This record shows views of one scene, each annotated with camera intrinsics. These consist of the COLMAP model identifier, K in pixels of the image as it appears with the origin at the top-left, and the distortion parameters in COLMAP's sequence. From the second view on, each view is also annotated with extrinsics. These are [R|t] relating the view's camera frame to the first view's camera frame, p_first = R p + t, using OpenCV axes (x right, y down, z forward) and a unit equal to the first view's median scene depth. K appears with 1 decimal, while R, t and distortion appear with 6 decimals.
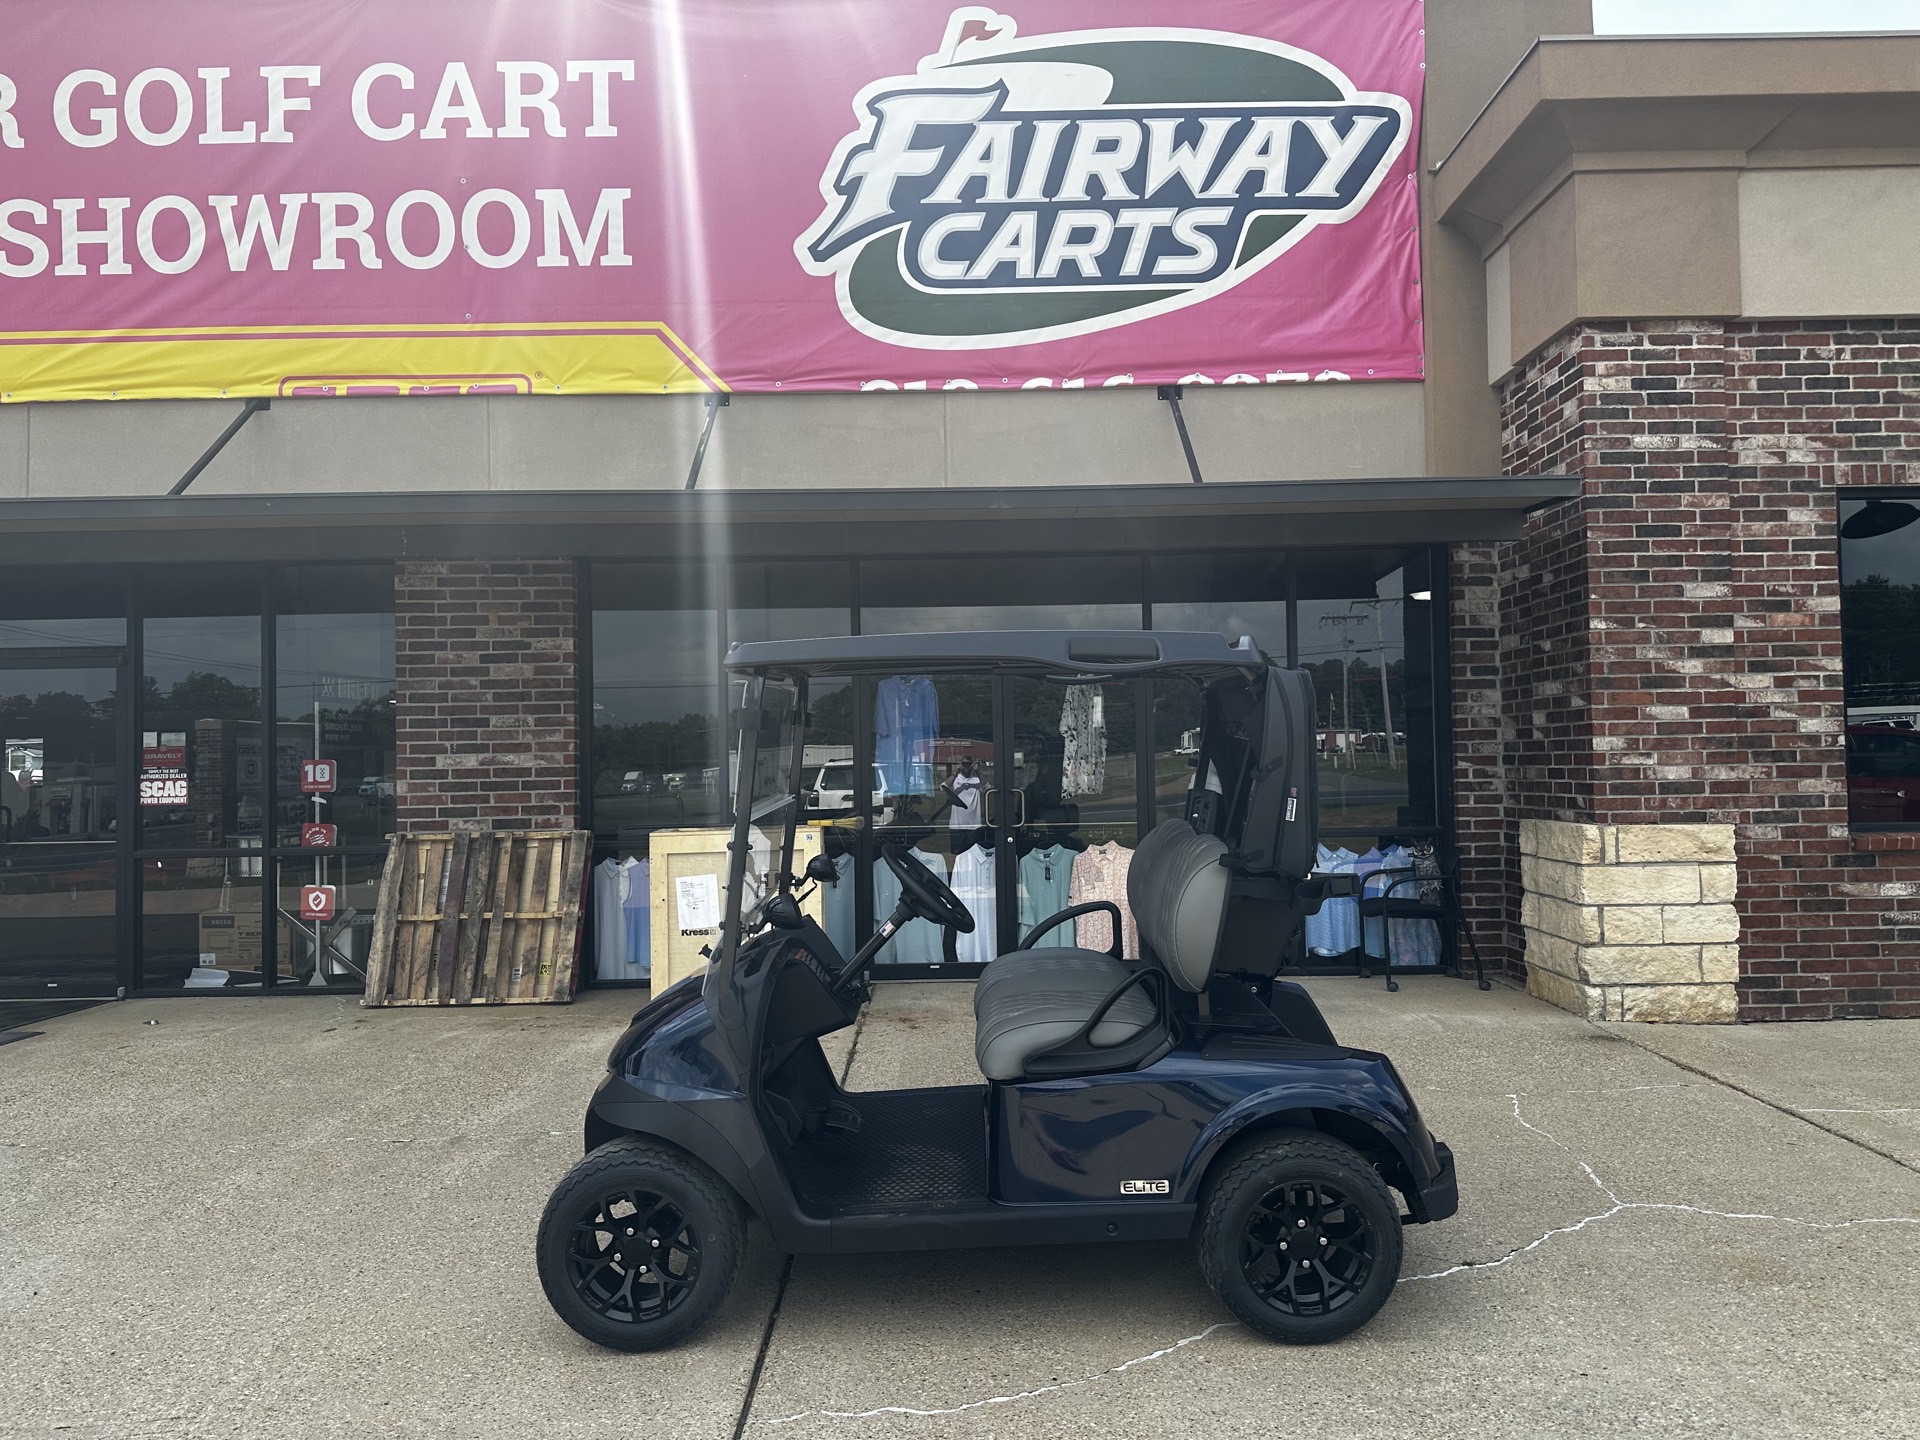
lens RADIAL K [[1345.9, 0, 977.0], [0, 1345.9, 726.0], [0, 0, 1]] dist [0.010166, -0.017653]
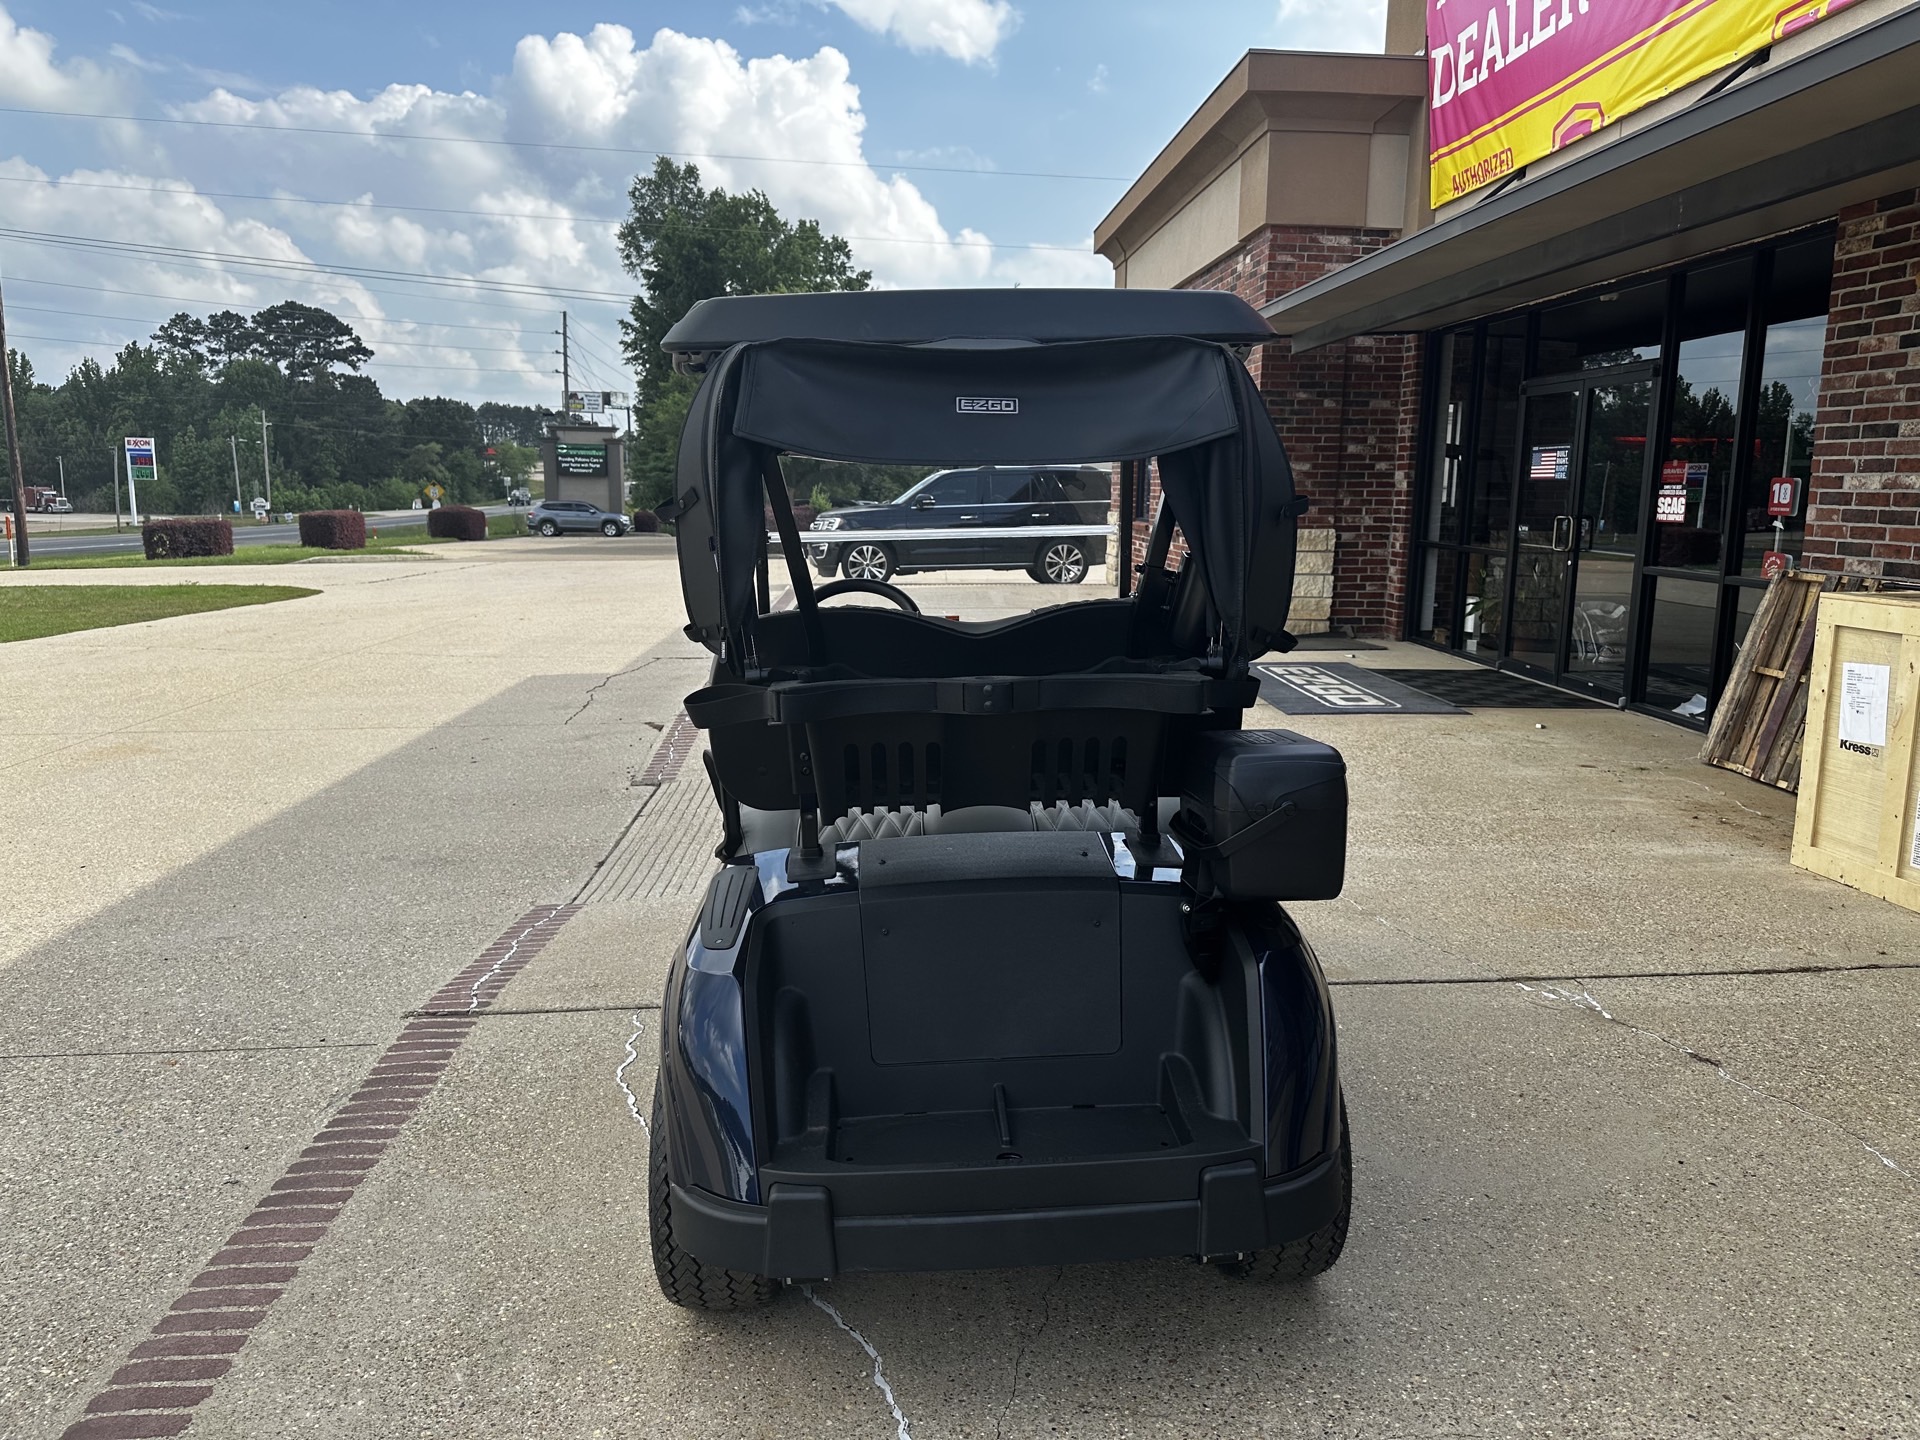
lens RADIAL K [[1345.9, 0, 935.9], [0, 1345.9, 695.1], [0, 0, 1]] dist [0.010166, -0.017653]
pose [[0.038210, 0.175663, -0.983709, 0.368925], [0.011396, 0.984287, 0.176209, 0.004243], [0.999205, -0.017943, 0.035608, 0.445767]]
